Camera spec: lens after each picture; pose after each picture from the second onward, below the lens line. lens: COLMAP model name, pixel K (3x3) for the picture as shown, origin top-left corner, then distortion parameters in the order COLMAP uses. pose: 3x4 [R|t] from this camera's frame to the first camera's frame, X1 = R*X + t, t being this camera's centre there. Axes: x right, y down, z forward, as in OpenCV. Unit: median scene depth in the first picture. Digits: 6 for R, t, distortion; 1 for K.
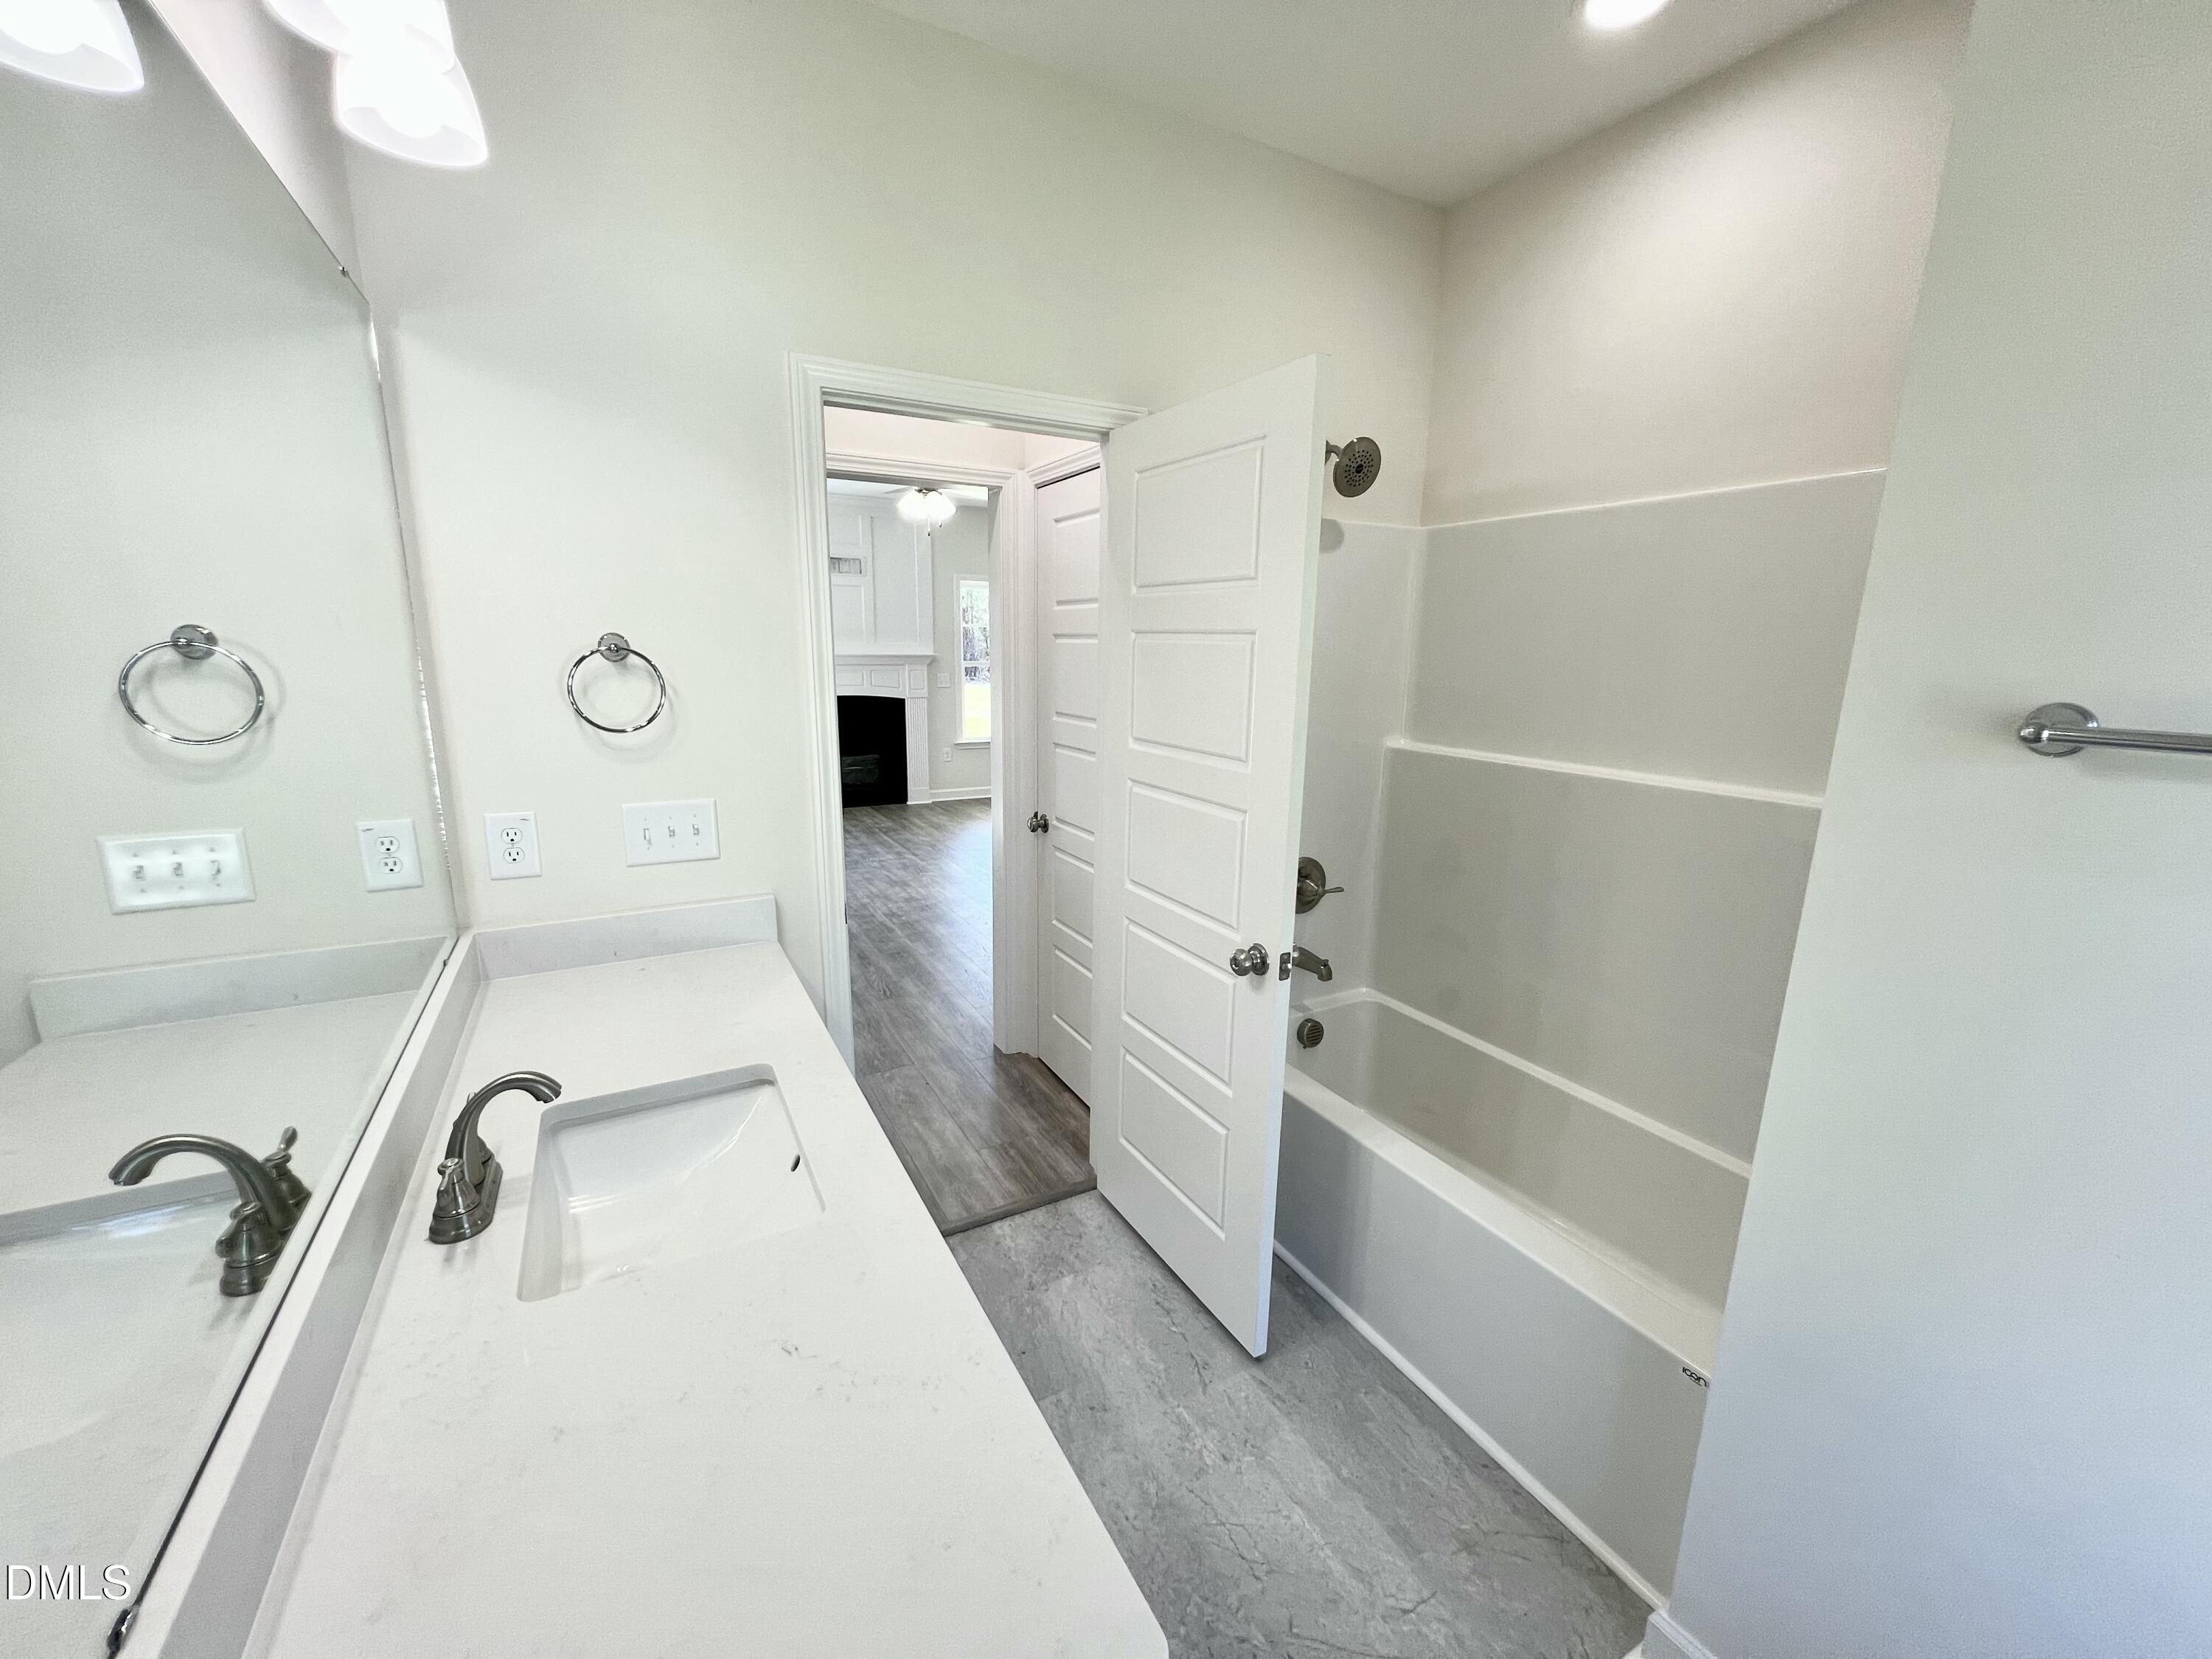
lens RADIAL K [[880.6, 0, 1102.7], [0, 880.6, 833.9], [0, 0, 1]] dist [-0.001481, 0.000028]
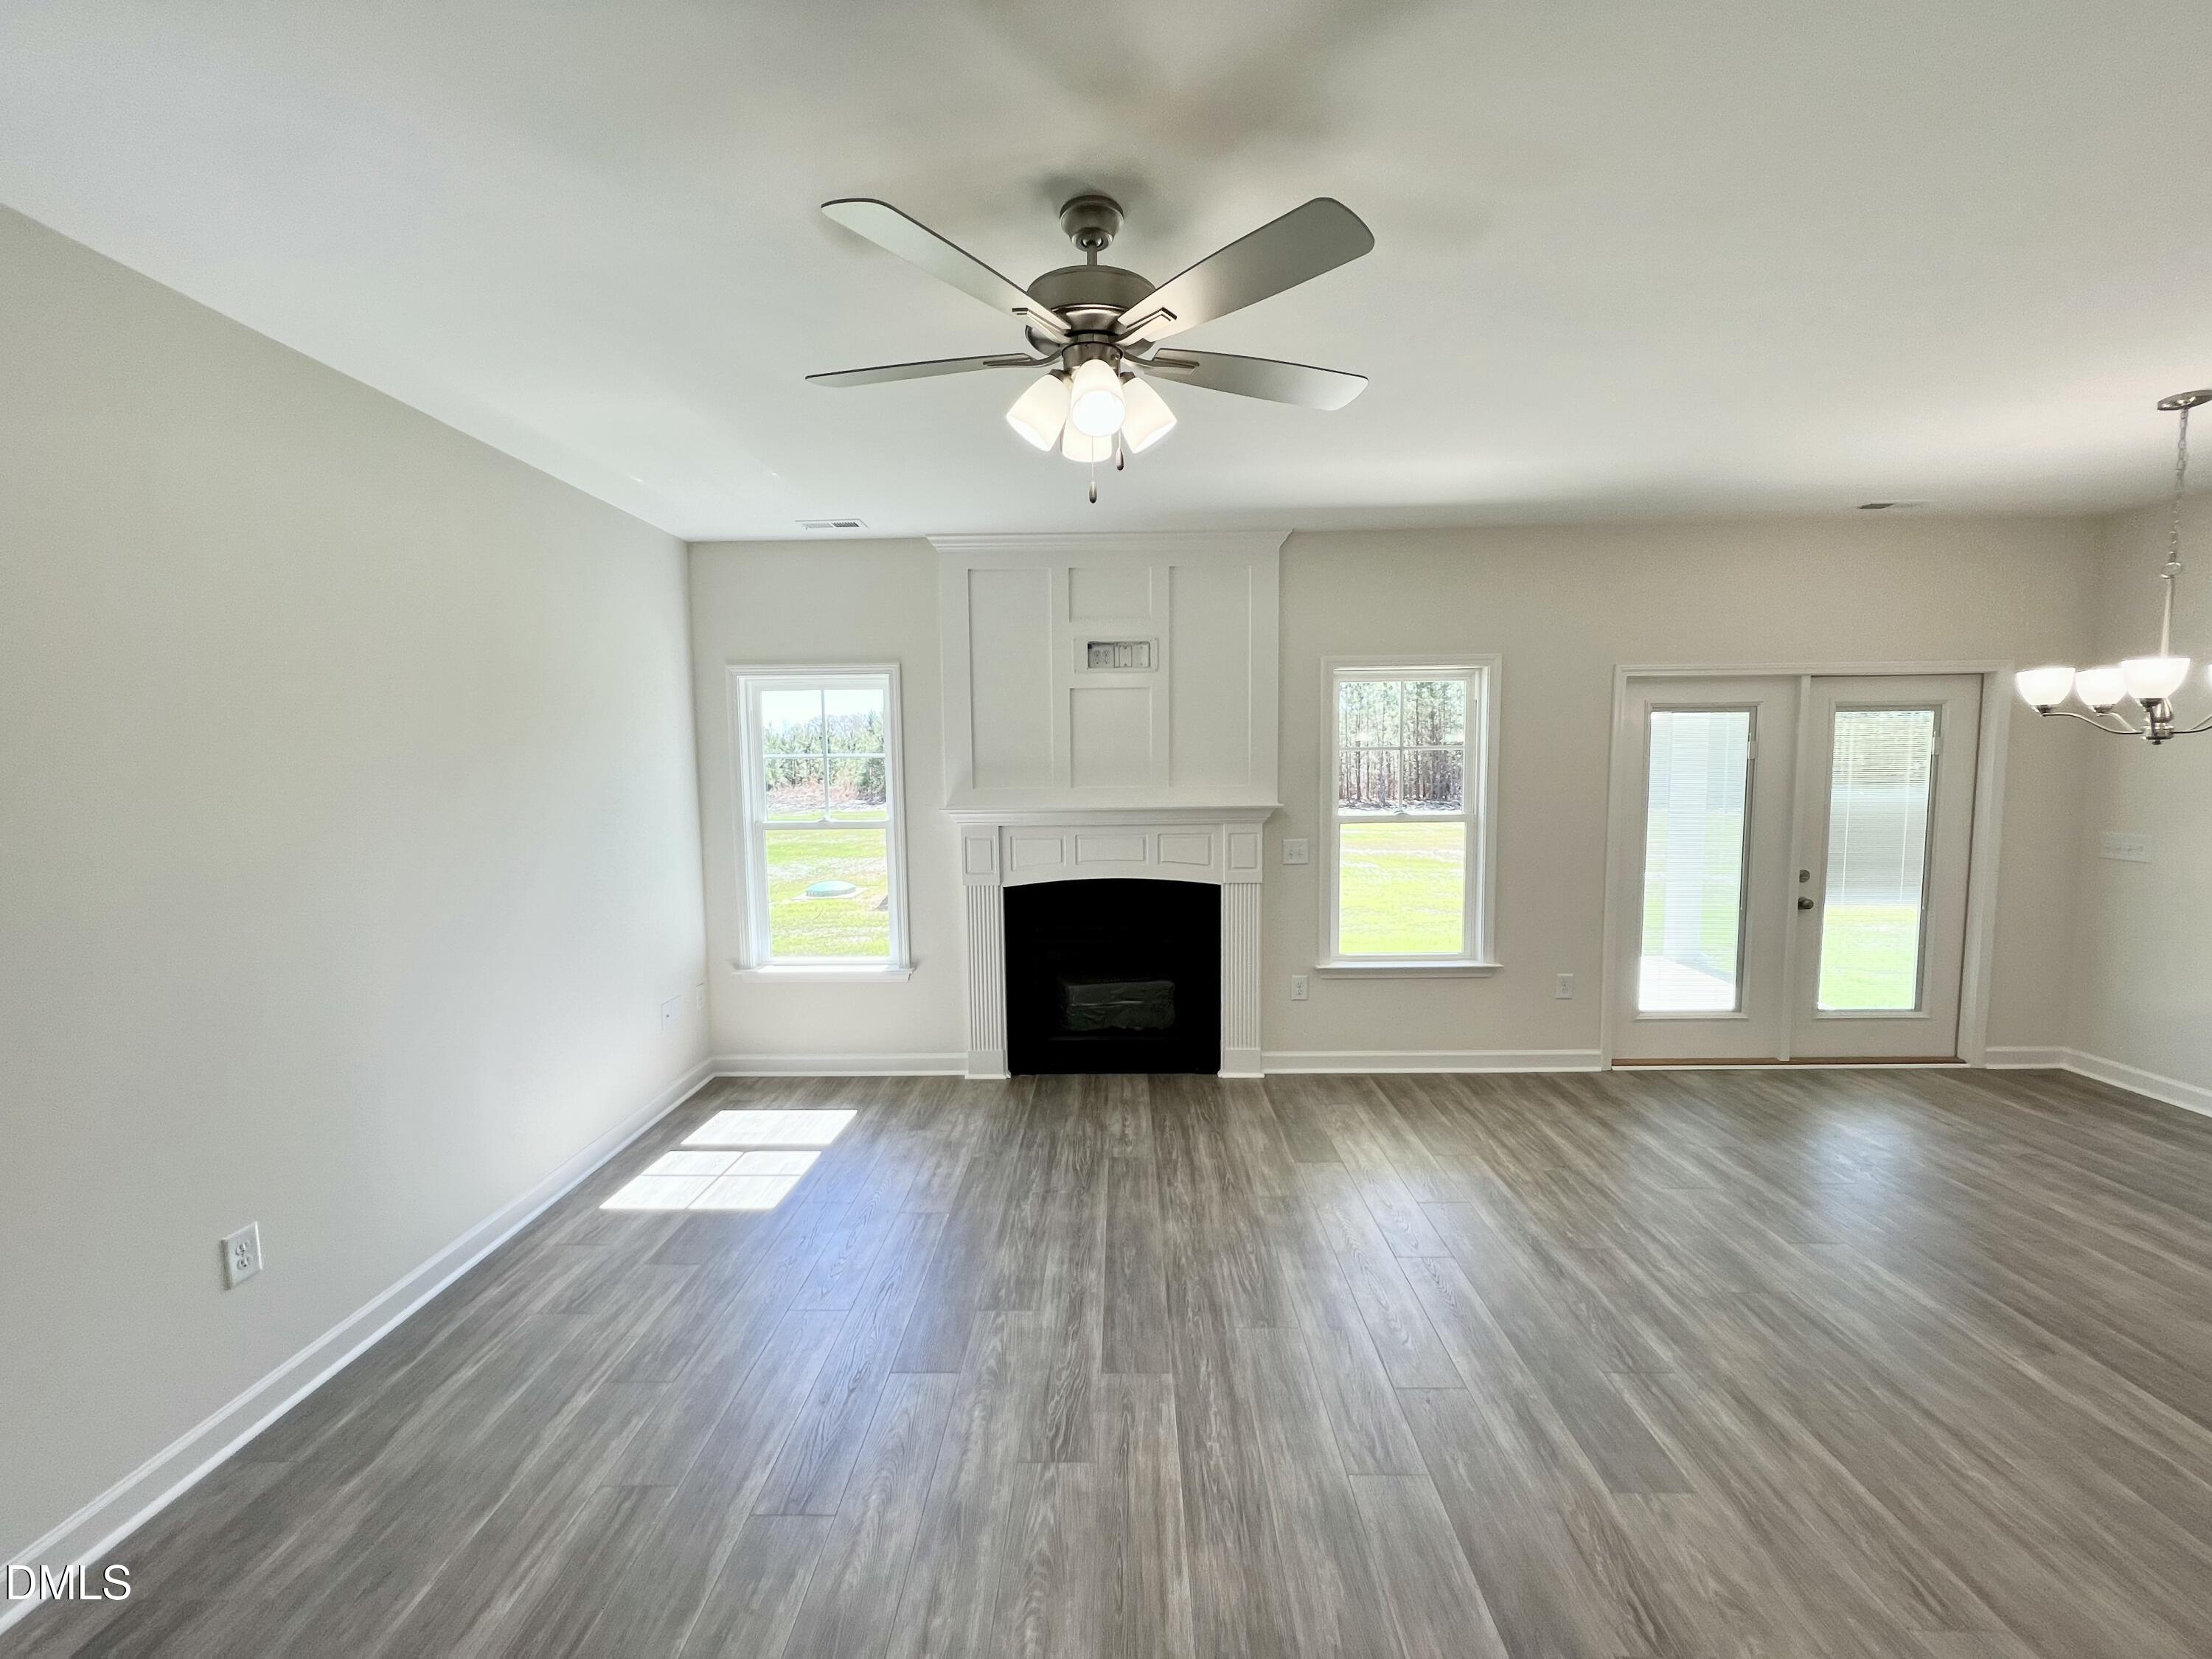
lens RADIAL K [[880.6, 0, 1102.7], [0, 880.6, 833.9], [0, 0, 1]] dist [-0.001481, 0.000028]
pose [[0.866543, 0.017590, -0.498792, -0.016126], [-0.082908, 0.990567, -0.109102, -0.118871], [0.492167, 0.135896, 0.859828, 0.489157]]
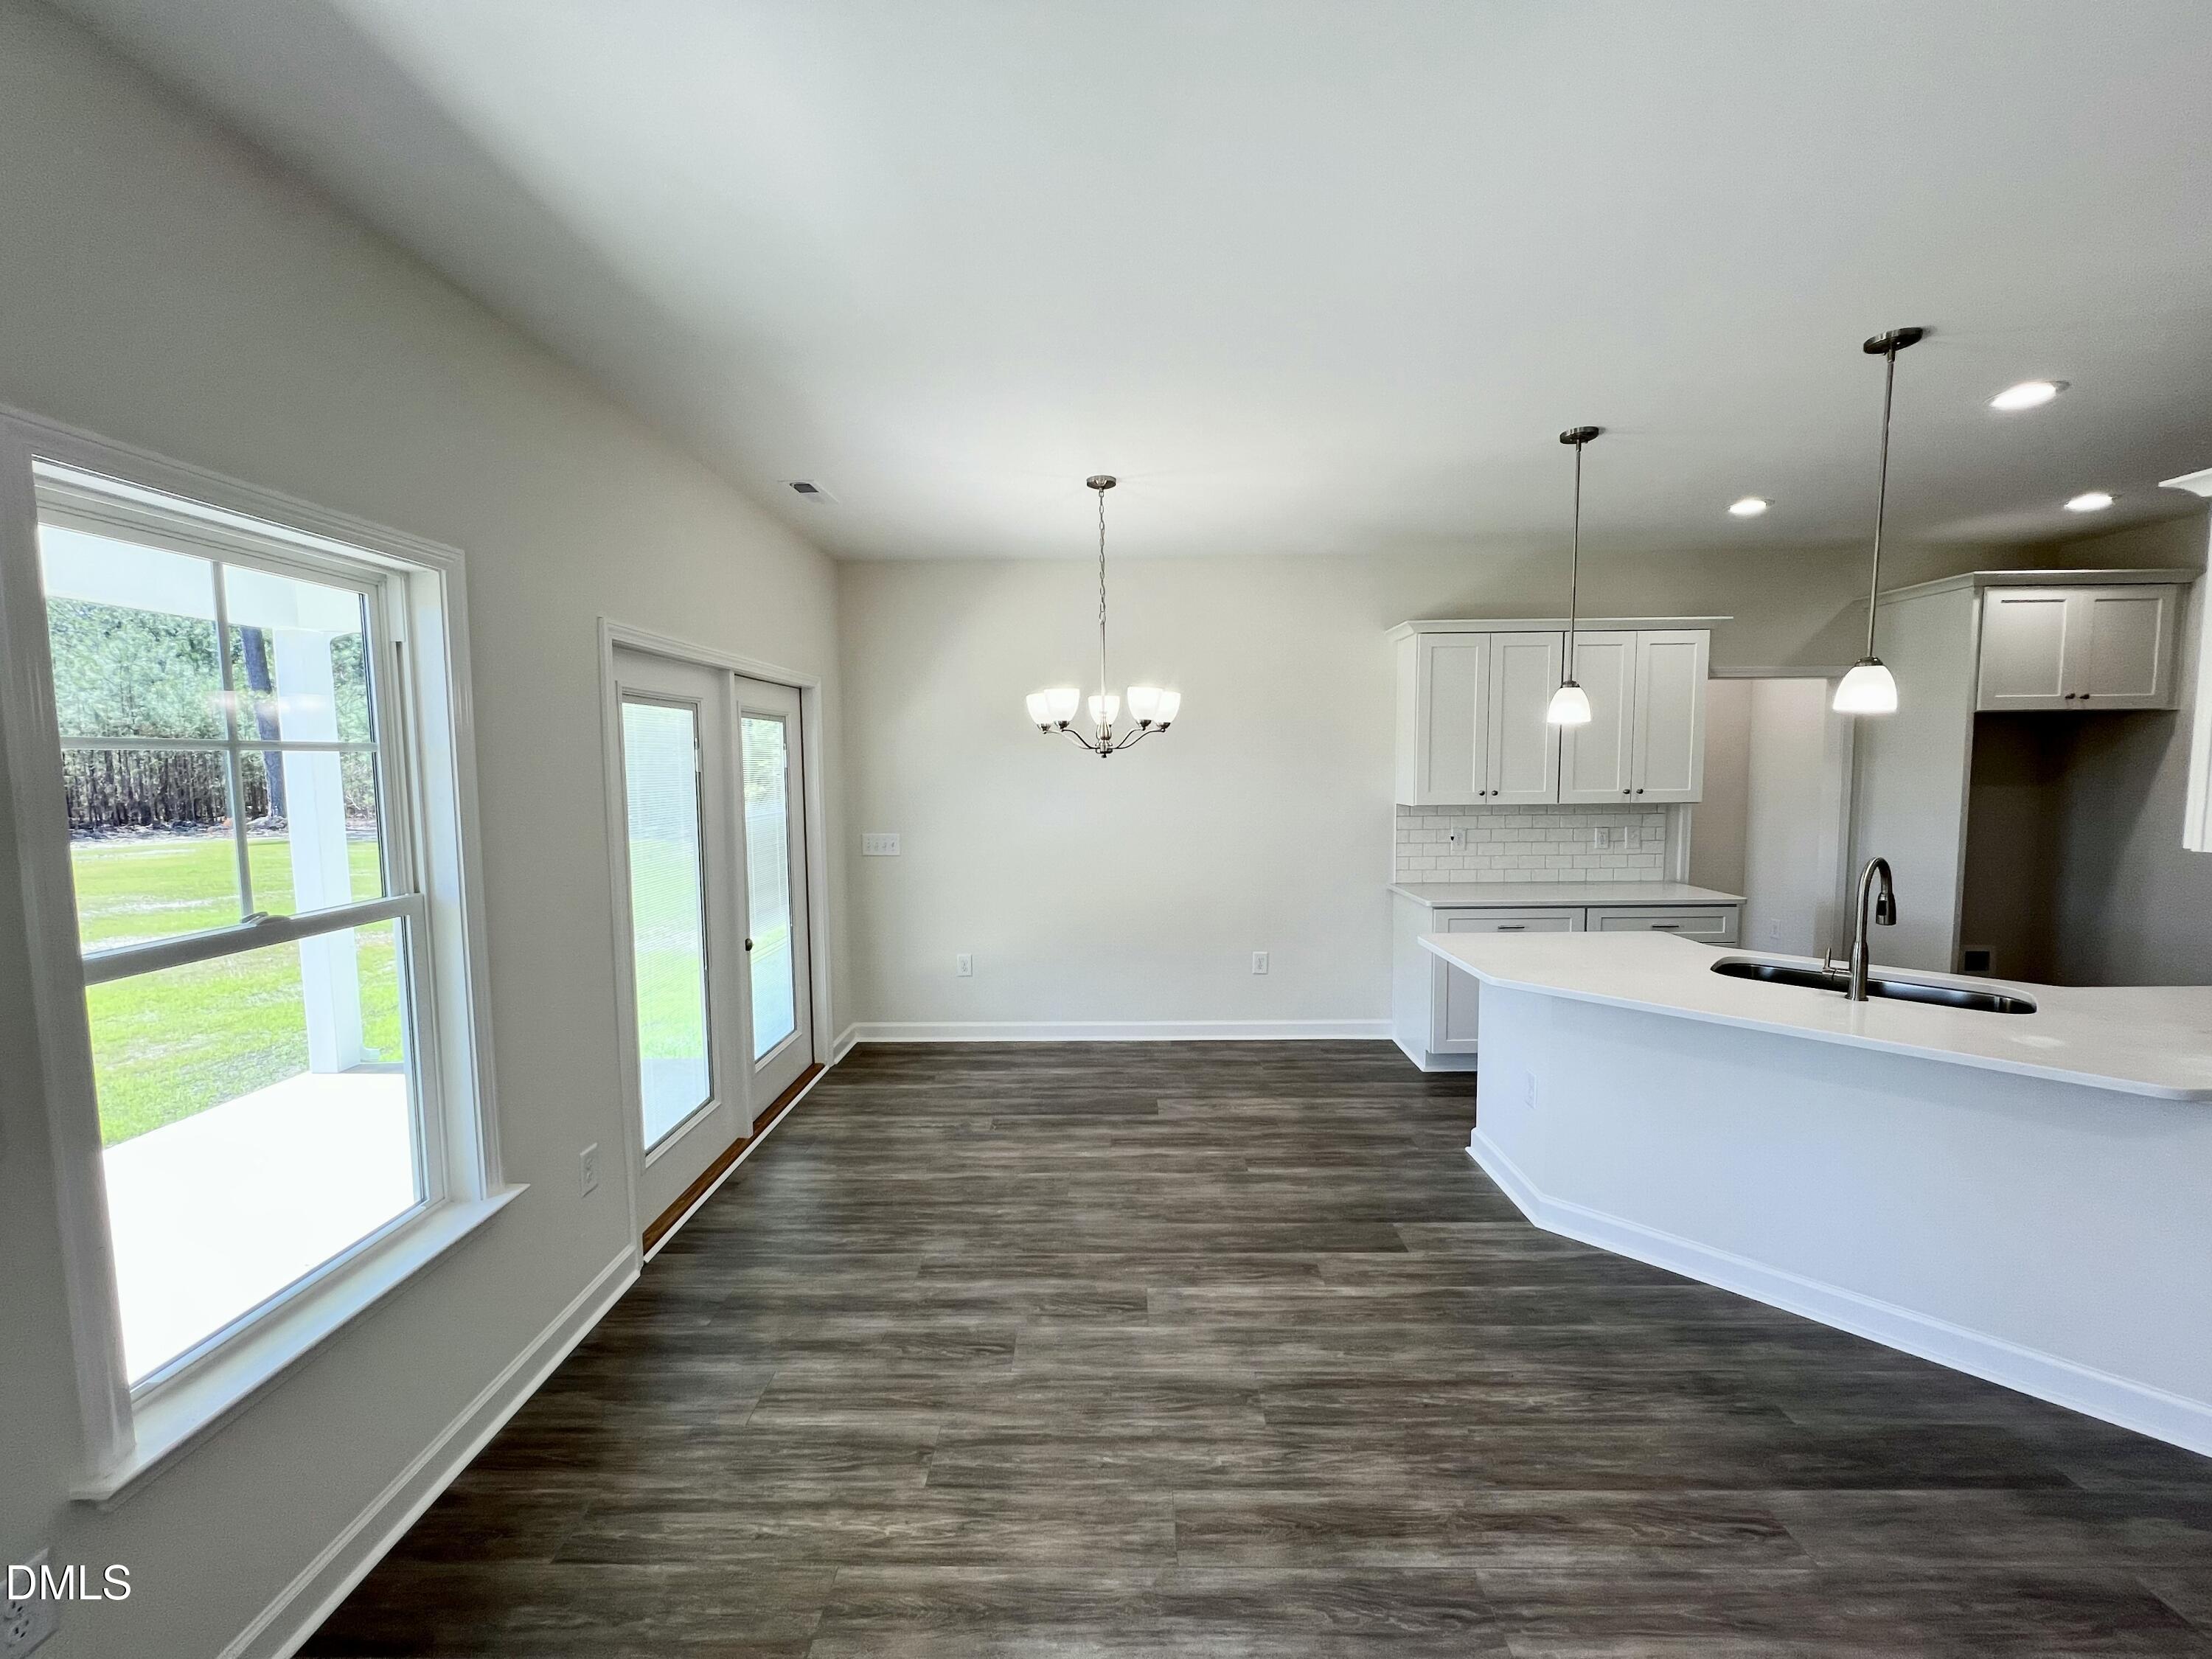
lens RADIAL K [[880.6, 0, 1102.7], [0, 880.6, 833.9], [0, 0, 1]] dist [-0.001481, 0.000028]
pose [[0.492987, -0.092116, 0.865146, -0.210094], [0.201799, 0.979368, -0.010714, -0.186078], [-0.846310, 0.179867, 0.501405, 0.783432]]
